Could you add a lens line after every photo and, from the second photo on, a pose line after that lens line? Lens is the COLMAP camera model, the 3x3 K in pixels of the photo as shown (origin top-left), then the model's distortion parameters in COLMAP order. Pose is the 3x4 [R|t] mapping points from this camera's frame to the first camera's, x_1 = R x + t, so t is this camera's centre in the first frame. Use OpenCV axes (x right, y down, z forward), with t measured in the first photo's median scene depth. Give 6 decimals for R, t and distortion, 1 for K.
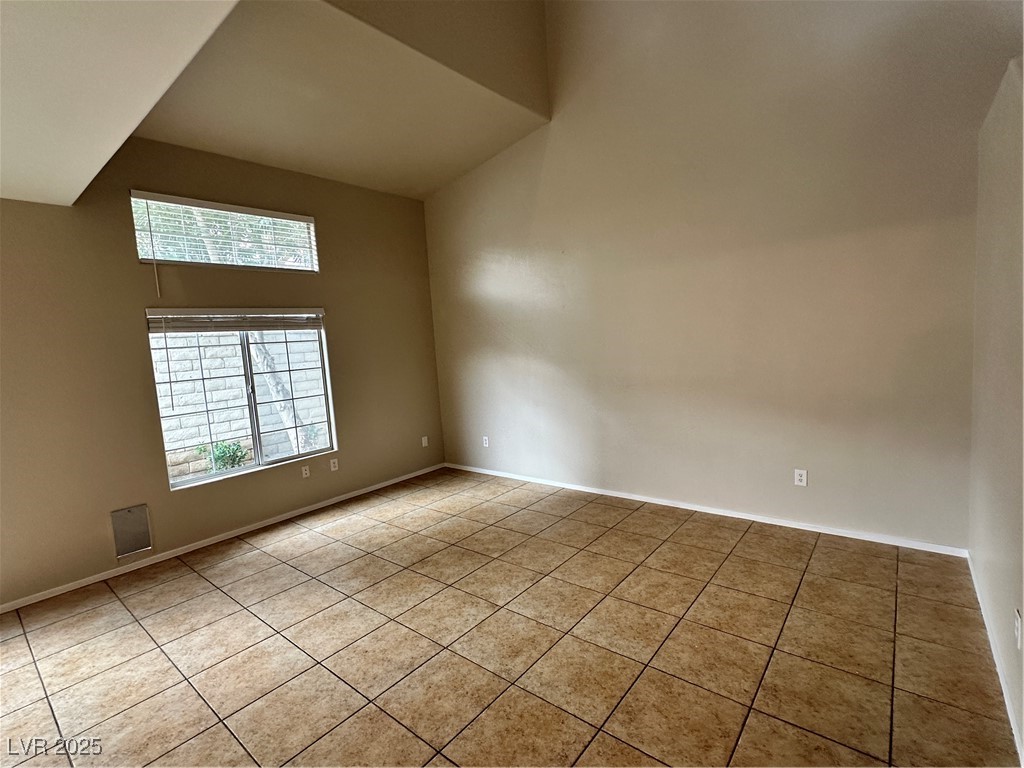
lens RADIAL K [[477.6, 0, 510.1], [0, 477.6, 390.2], [0, 0, 1]] dist [0.001073, -0.000512]
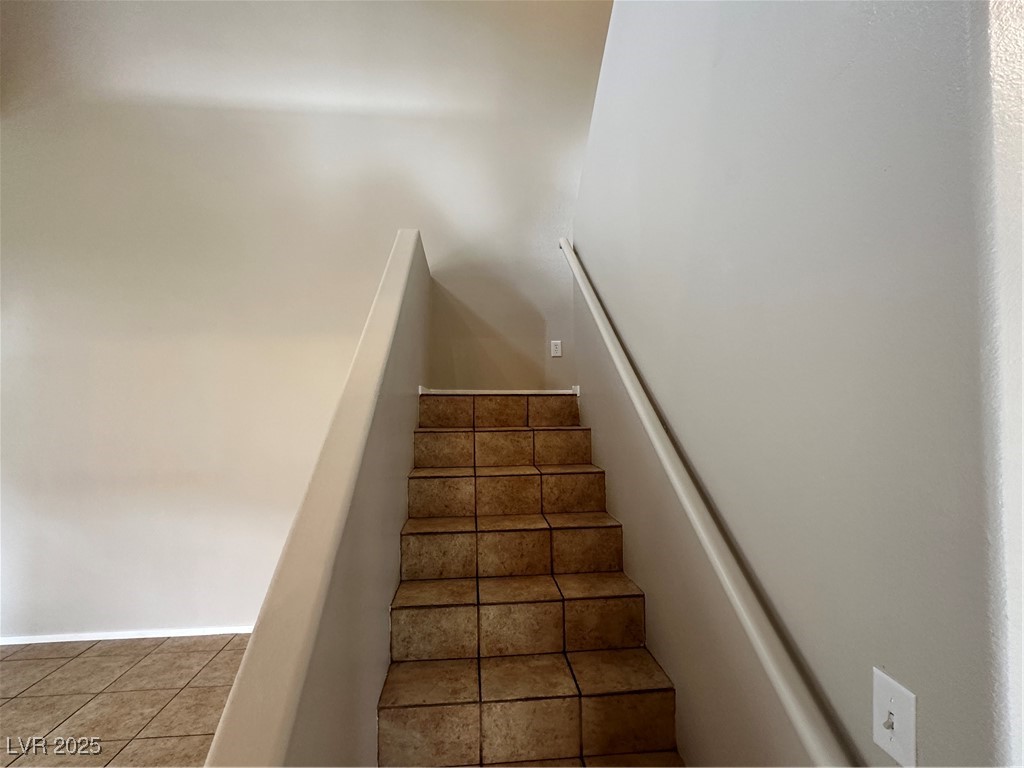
lens RADIAL K [[507.0, 0, 511.9], [0, 507.0, 385.4], [0, 0, 1]] dist [-0.000756, -0.001316]
pose [[0.714675, 0.084124, 0.694380, 0.178641], [0.042071, 0.985774, -0.162727, -0.003510], [-0.698191, 0.145510, 0.700968, -0.069286]]
